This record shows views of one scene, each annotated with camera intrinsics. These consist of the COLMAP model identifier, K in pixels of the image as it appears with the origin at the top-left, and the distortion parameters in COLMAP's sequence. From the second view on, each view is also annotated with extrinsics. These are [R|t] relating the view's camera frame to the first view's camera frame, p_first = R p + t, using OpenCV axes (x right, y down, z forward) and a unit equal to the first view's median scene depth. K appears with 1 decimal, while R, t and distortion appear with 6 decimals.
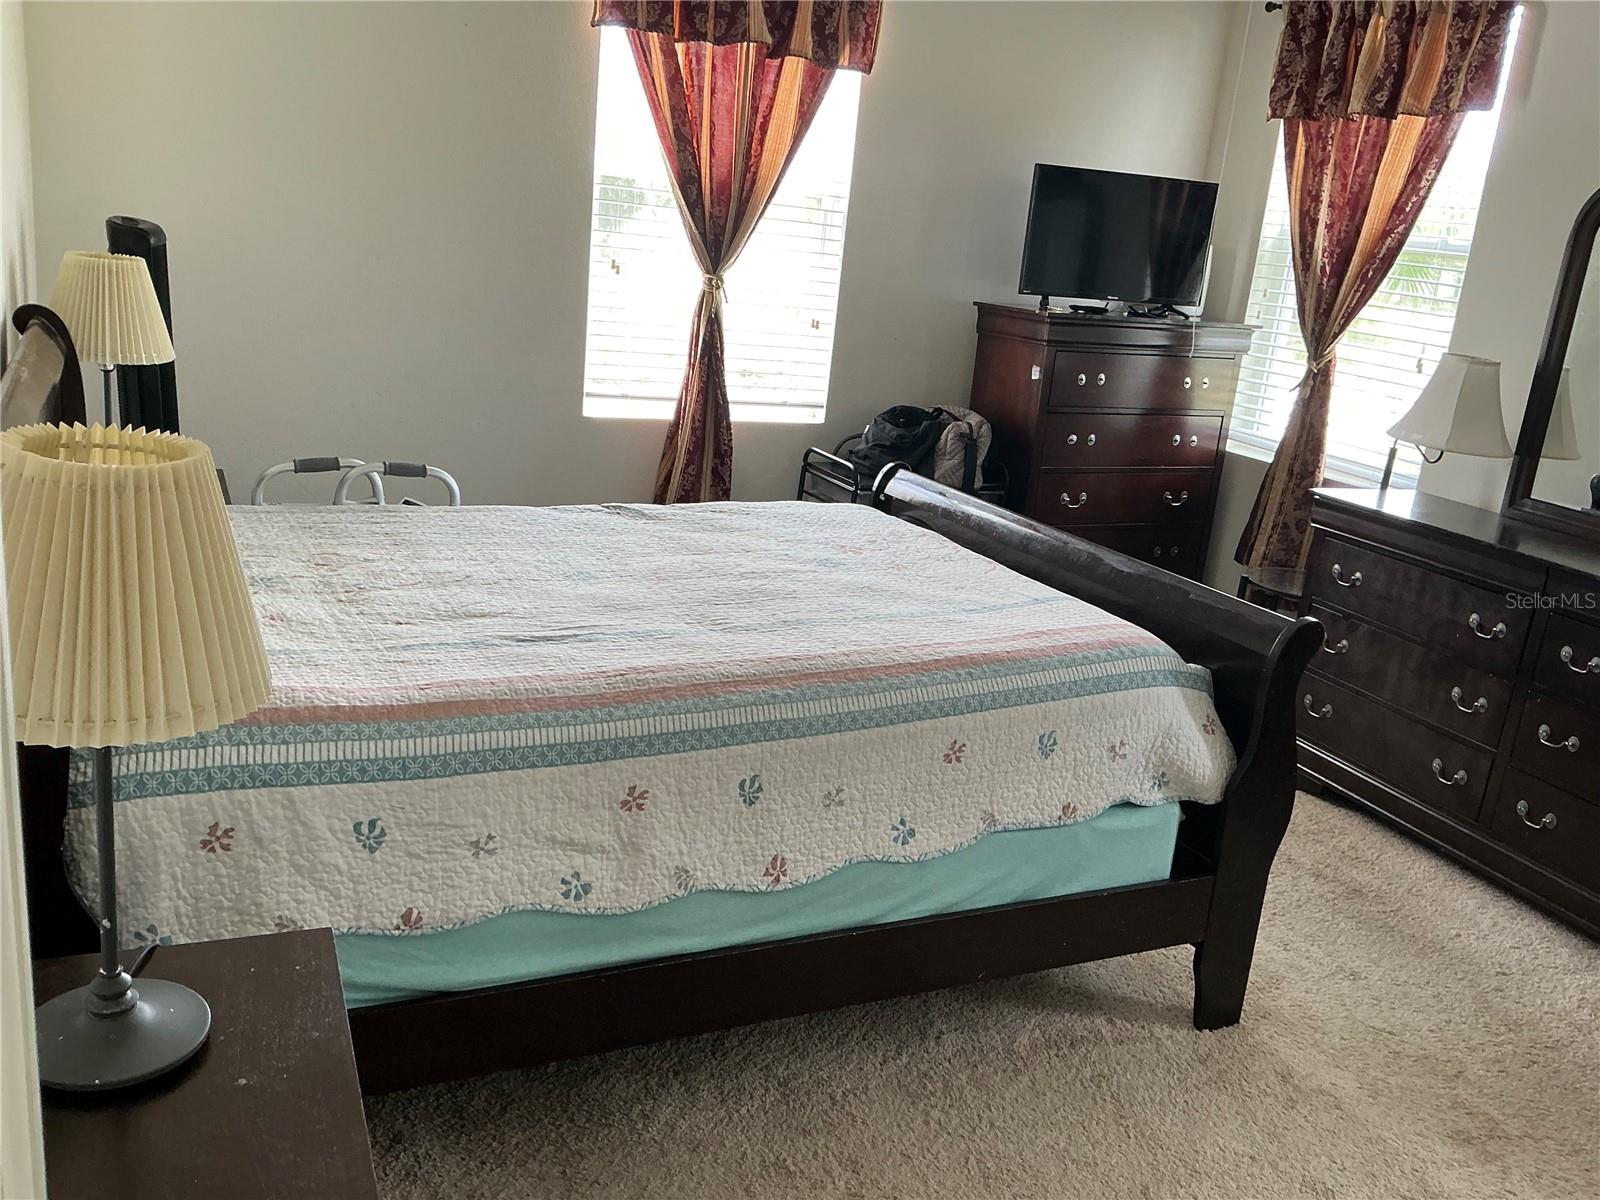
lens RADIAL K [[1358.6, 0, 803.4], [0, 1358.6, 595.3], [0, 0, 1]] dist [0.176076, -0.392508]
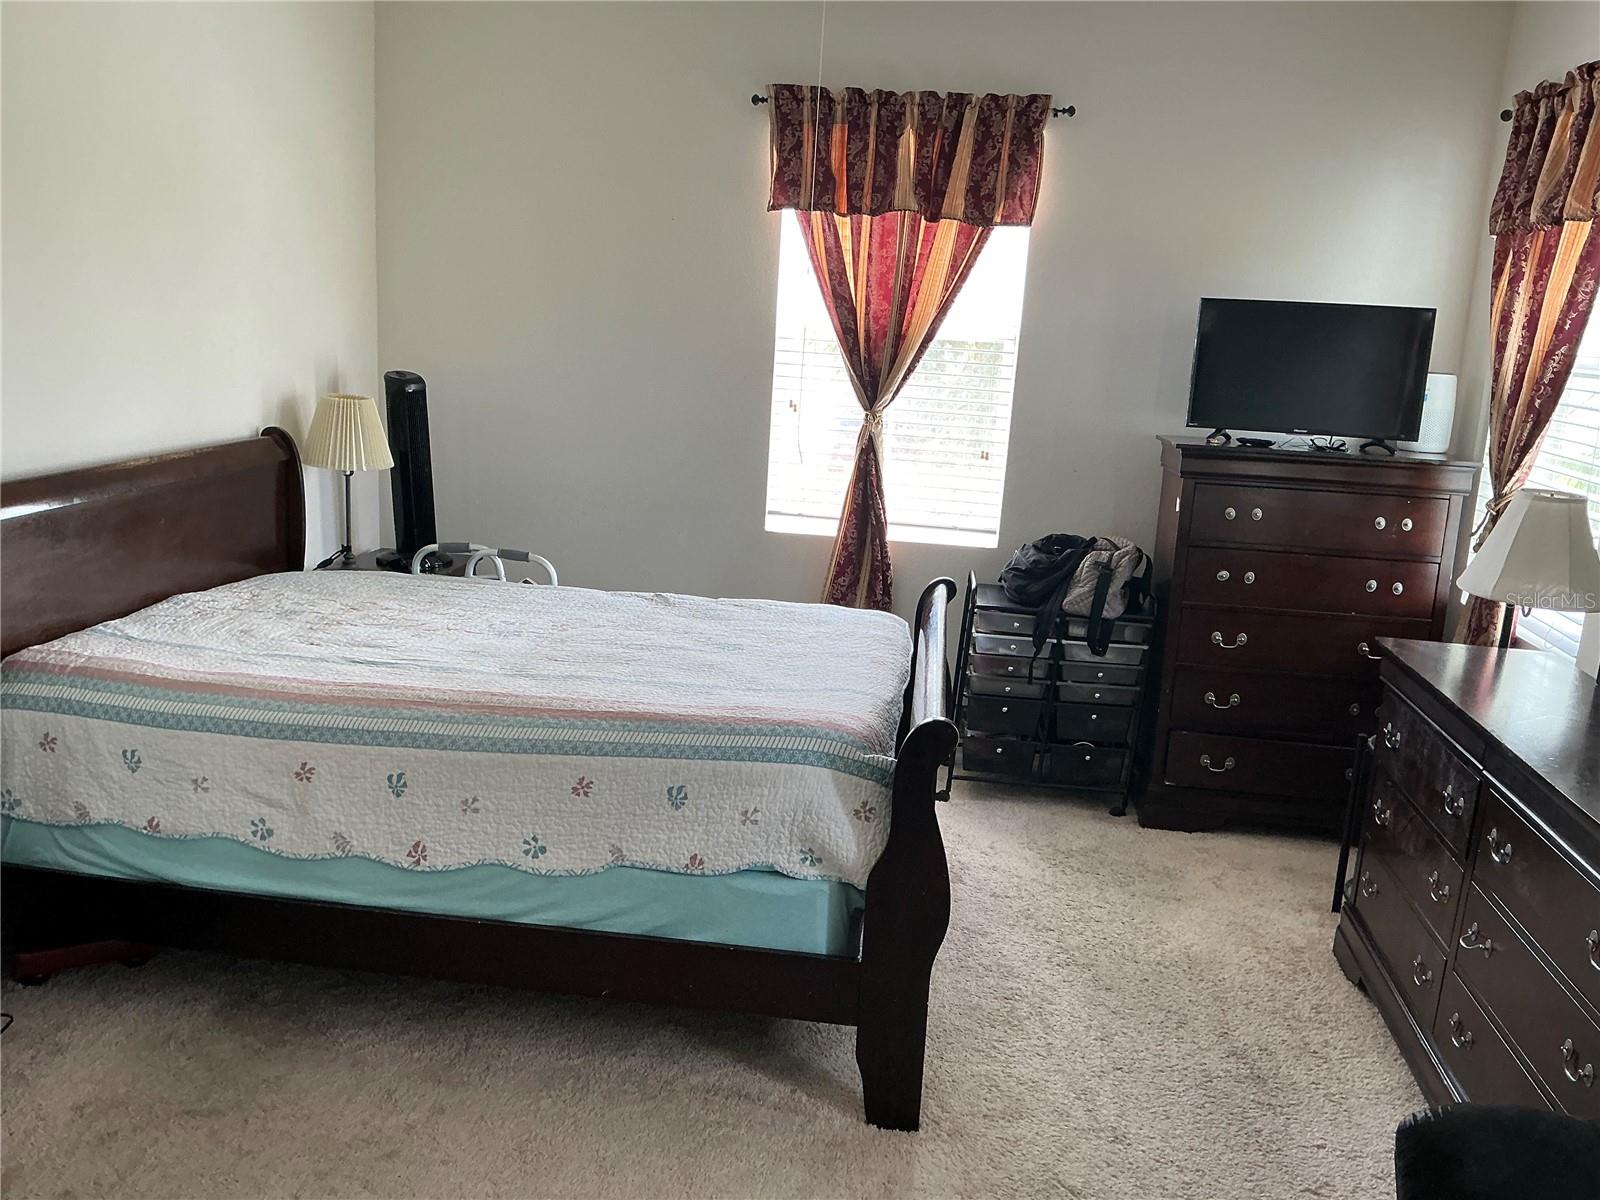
lens RADIAL K [[1358.6, 0, 803.4], [0, 1358.6, 595.3], [0, 0, 1]] dist [0.176076, -0.392508]
pose [[0.835358, 0.060869, -0.546326, 0.862973], [-0.123474, 0.989232, -0.078582, 0.019502], [0.535660, 0.133101, 0.833878, 0.090379]]
